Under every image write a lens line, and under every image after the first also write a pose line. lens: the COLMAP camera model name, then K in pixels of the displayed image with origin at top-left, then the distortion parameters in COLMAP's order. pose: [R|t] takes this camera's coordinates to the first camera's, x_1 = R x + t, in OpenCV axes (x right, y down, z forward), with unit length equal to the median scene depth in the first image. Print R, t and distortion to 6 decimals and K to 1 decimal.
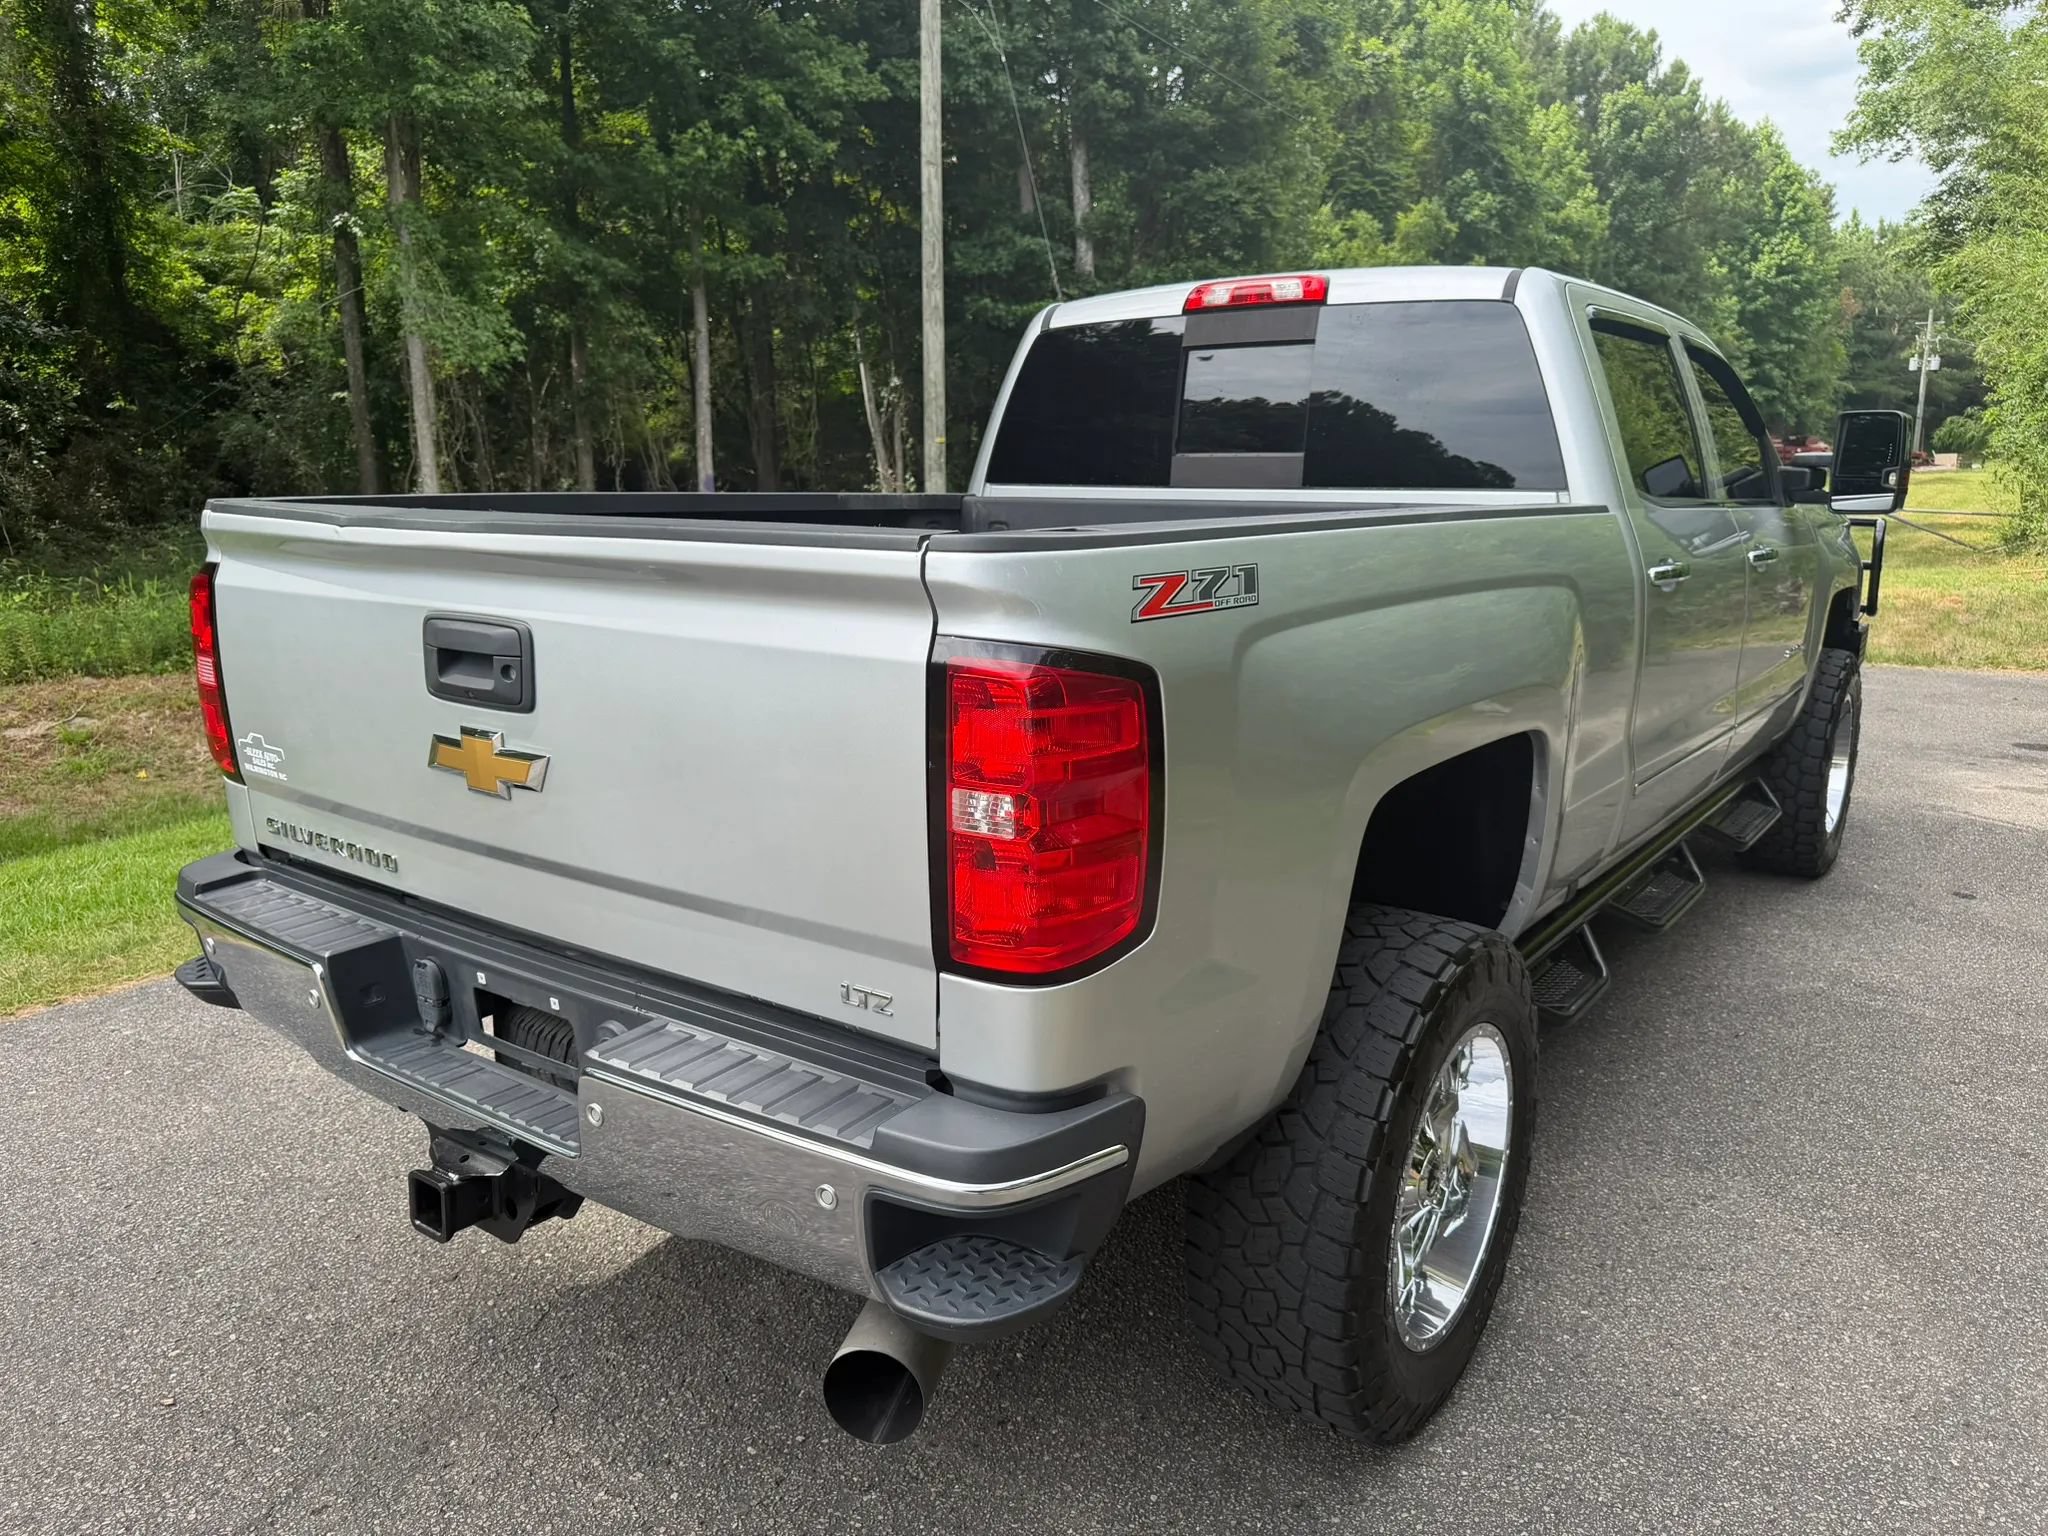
lens RADIAL K [[1436.5, 0, 1018.5], [0, 1436.5, 772.5], [0, 0, 1]] dist [0.007286, -0.008505]
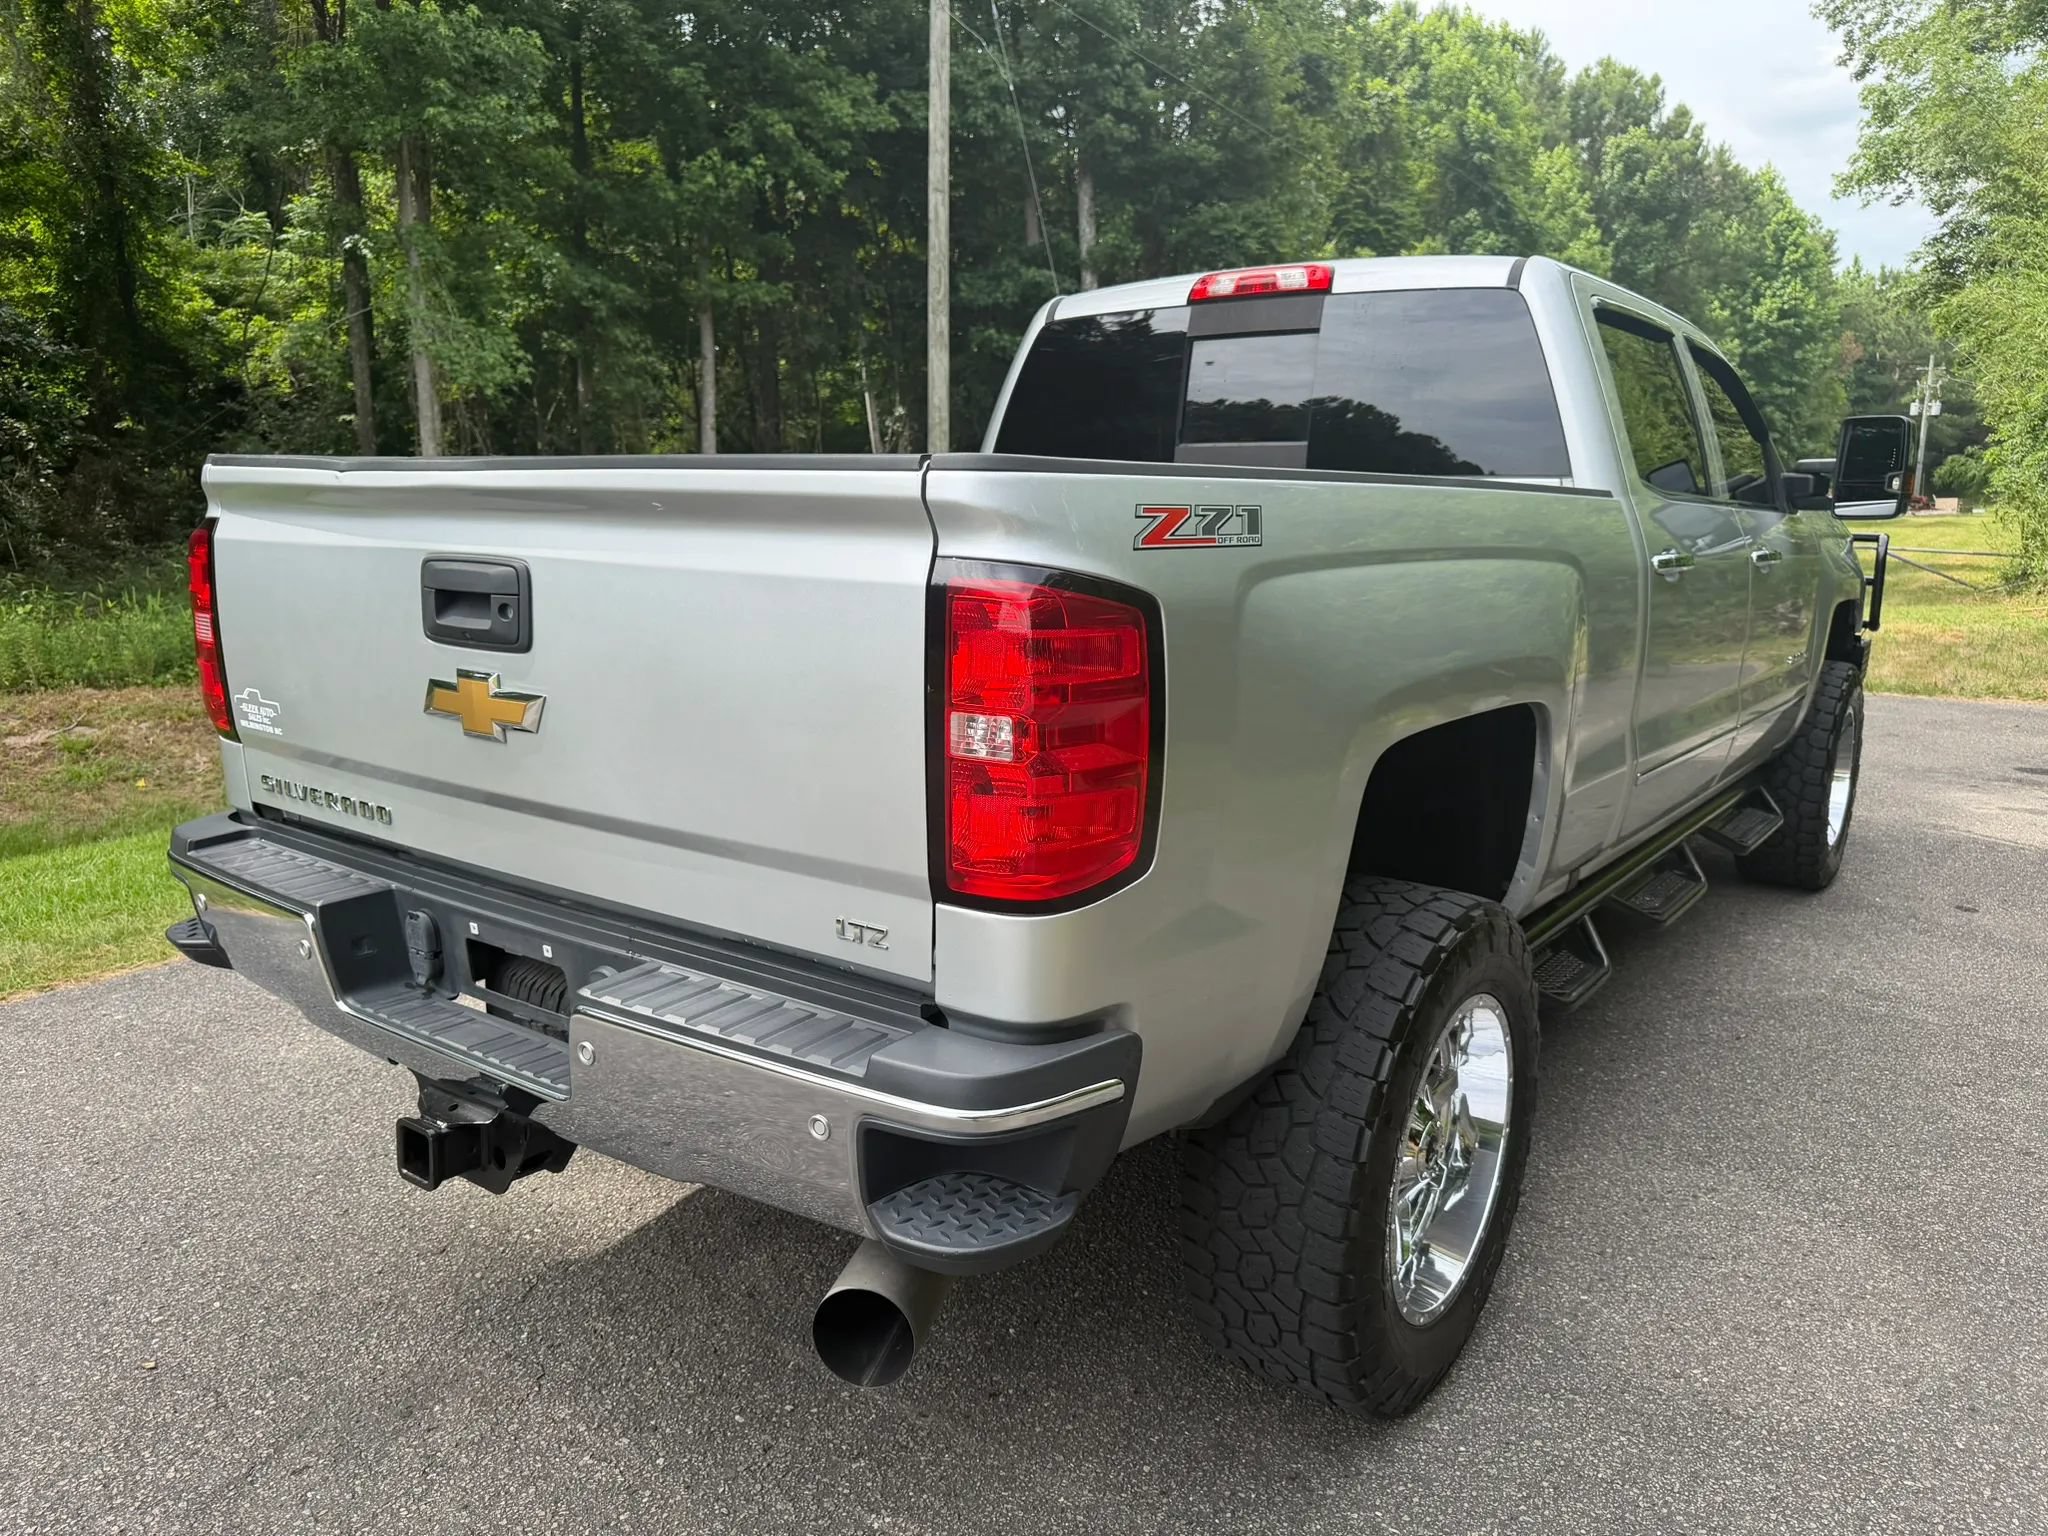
lens RADIAL K [[1436.5, 0, 1016.7], [0, 1436.5, 783.0], [0, 0, 1]] dist [0.007286, -0.008505]
pose [[0.999931, 0.011693, -0.001082, 0.000510], [-0.011709, 0.999795, -0.016492, 0.038585], [0.000889, 0.016503, 0.999863, 0.005028]]
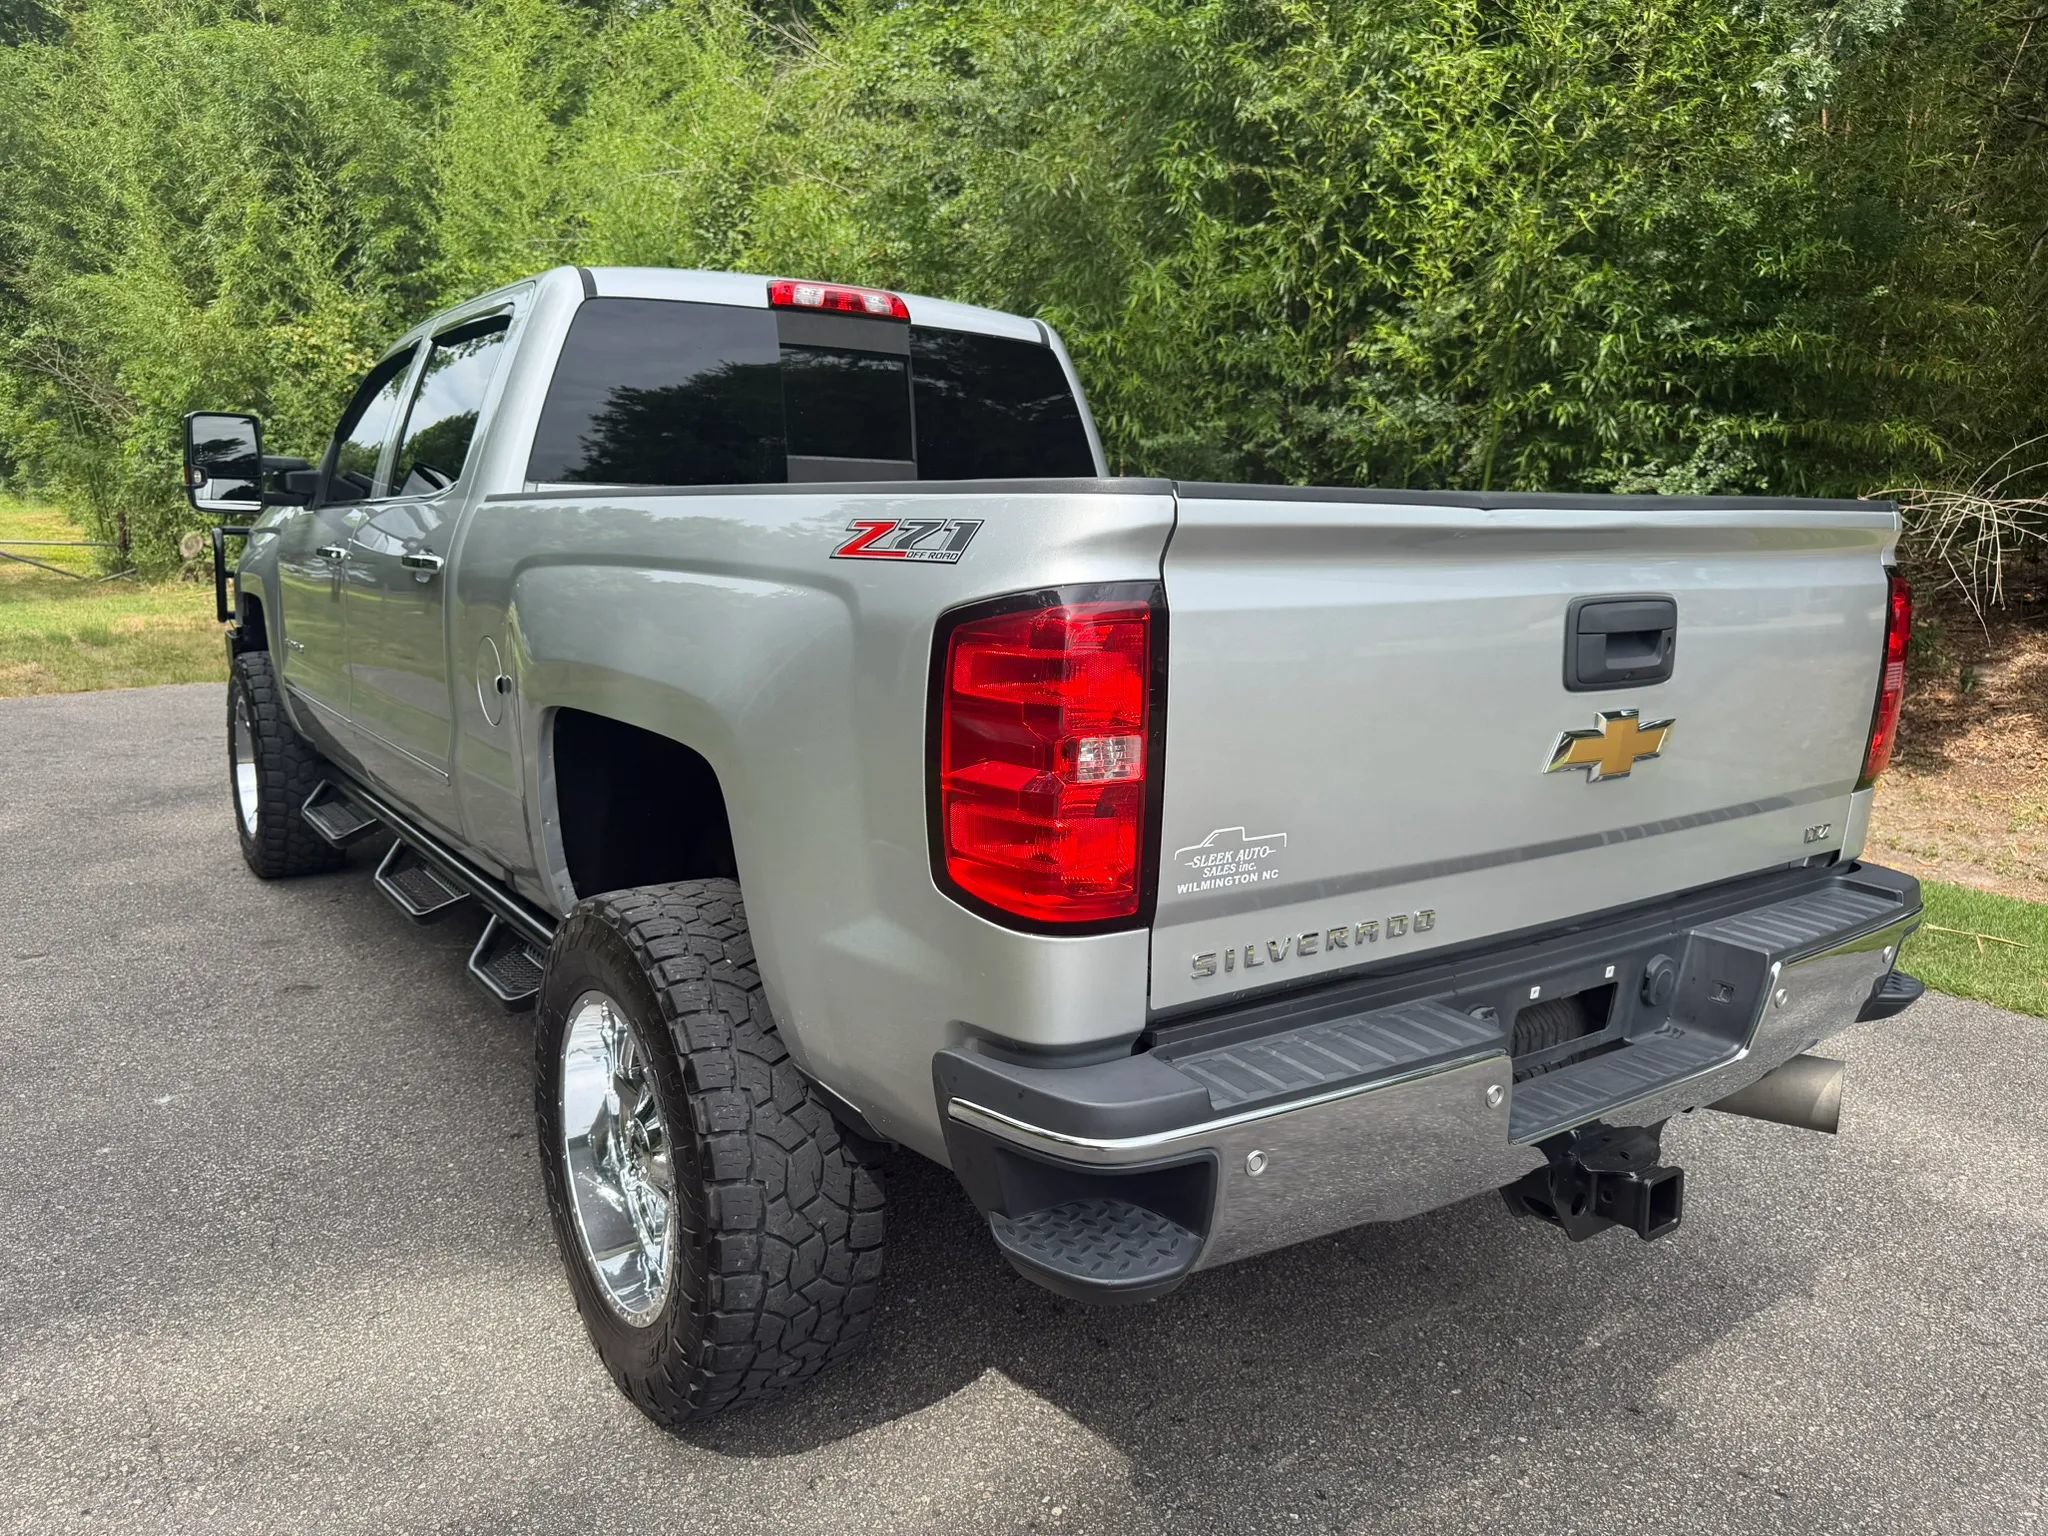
lens RADIAL K [[1436.5, 0, 1020.7], [0, 1436.5, 773.4], [0, 0, 1]] dist [0.007286, -0.008505]
pose [[0.319372, -0.162632, 0.933570, -0.934472], [0.182662, 0.977253, 0.107753, -0.110557], [-0.929858, 0.136114, 0.341814, 0.685981]]
